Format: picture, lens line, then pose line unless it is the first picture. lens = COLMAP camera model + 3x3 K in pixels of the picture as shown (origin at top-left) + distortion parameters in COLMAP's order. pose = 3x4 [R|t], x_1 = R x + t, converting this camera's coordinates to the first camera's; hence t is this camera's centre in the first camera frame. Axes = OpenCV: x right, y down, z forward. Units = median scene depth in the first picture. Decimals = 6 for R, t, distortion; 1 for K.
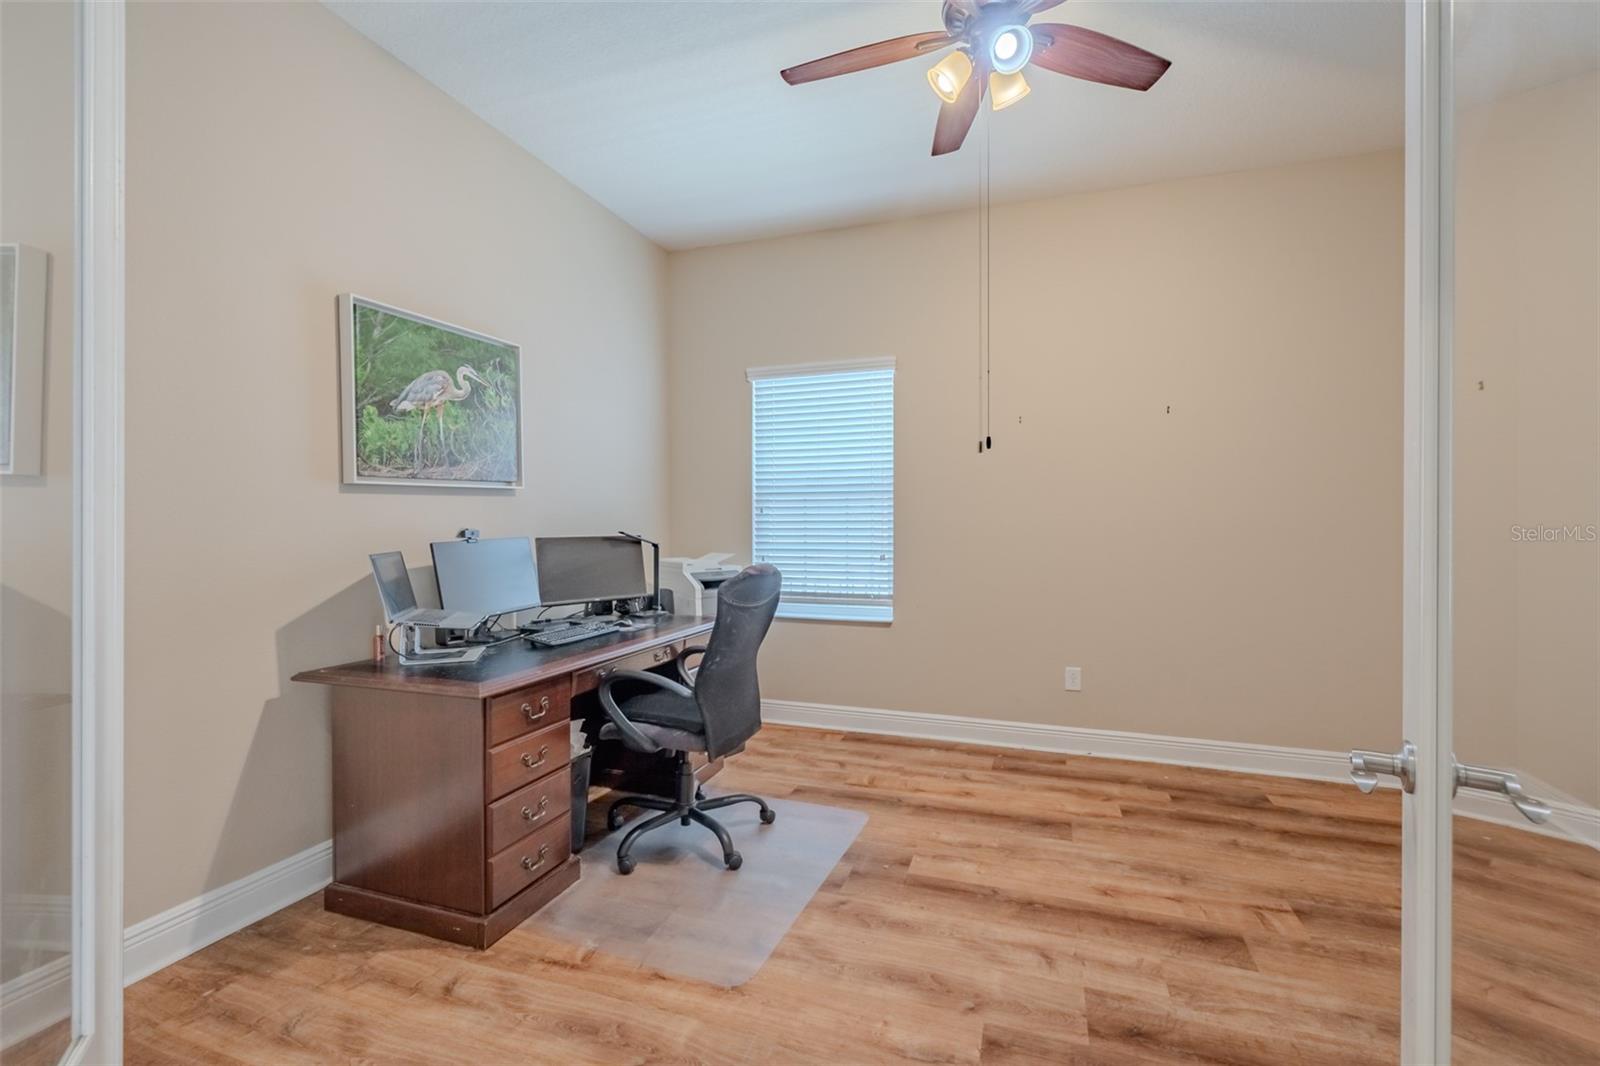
lens RADIAL K [[681.3, 0, 779.9], [0, 681.3, 521.4], [0, 0, 1]] dist [-0.000389, 0.000296]
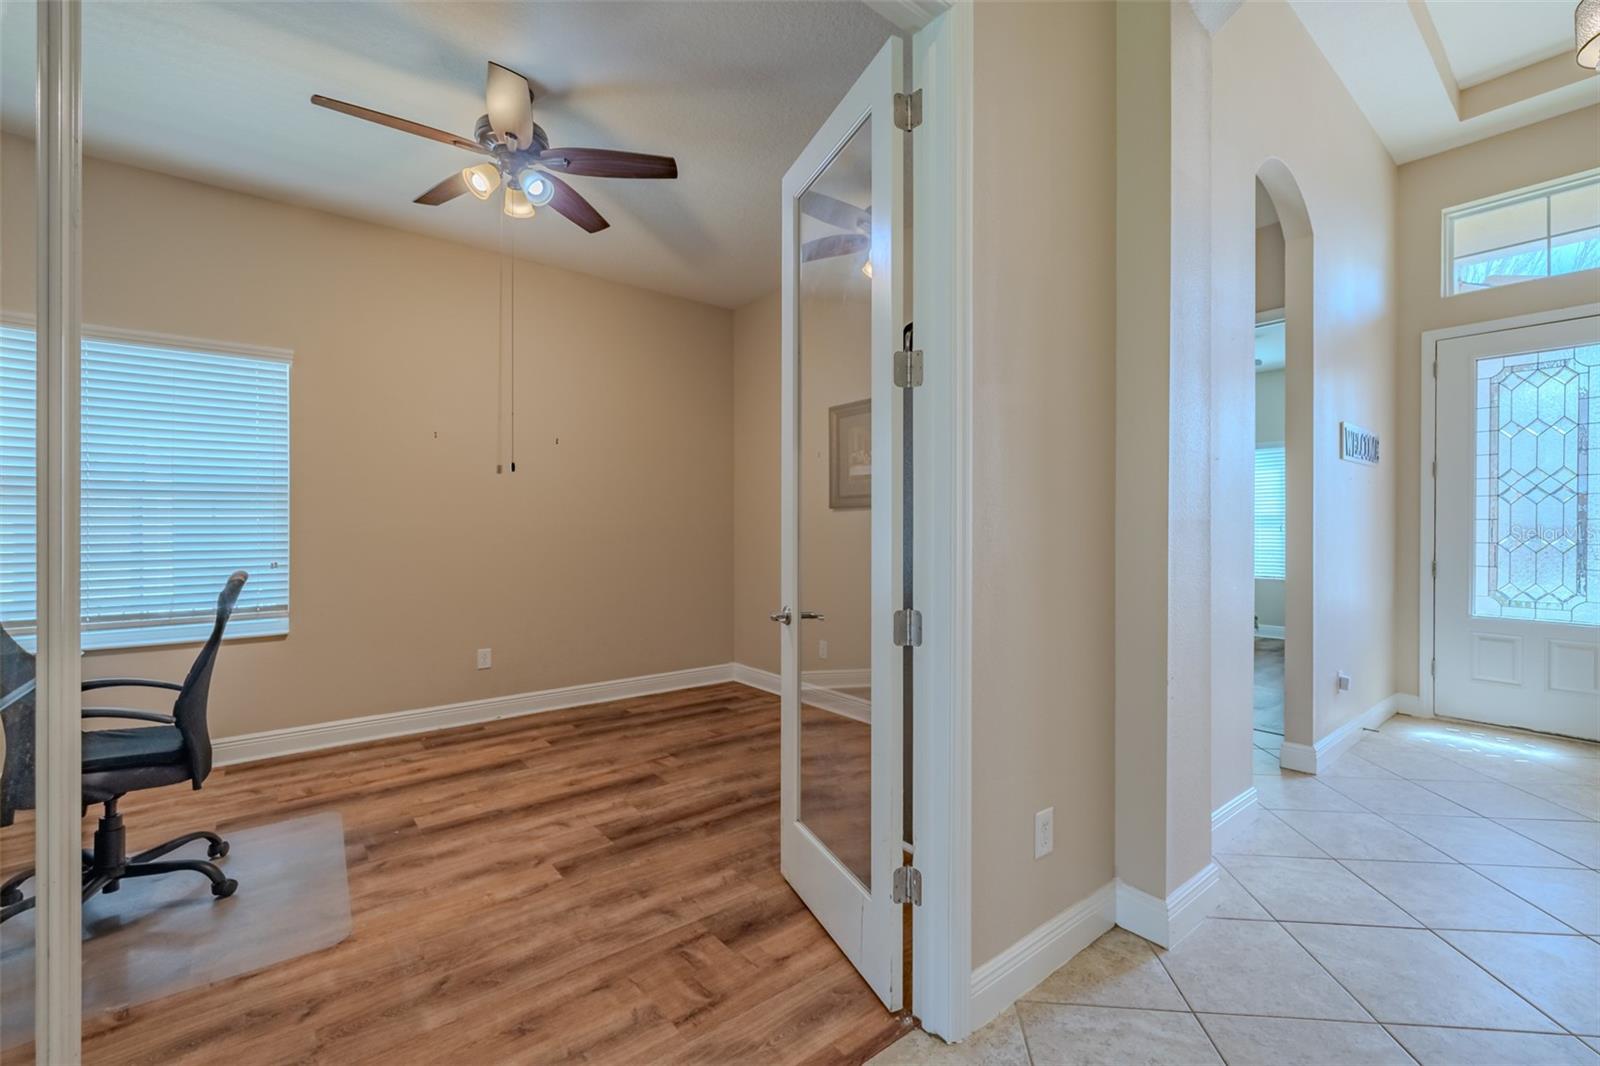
lens RADIAL K [[681.3, 0, 779.9], [0, 681.3, 521.4], [0, 0, 1]] dist [-0.000389, 0.000296]
pose [[0.571694, 0.004748, 0.820453, -0.379701], [0.000558, 0.999981, -0.006176, 0.000152], [-0.820467, 0.003989, 0.571681, -0.154170]]
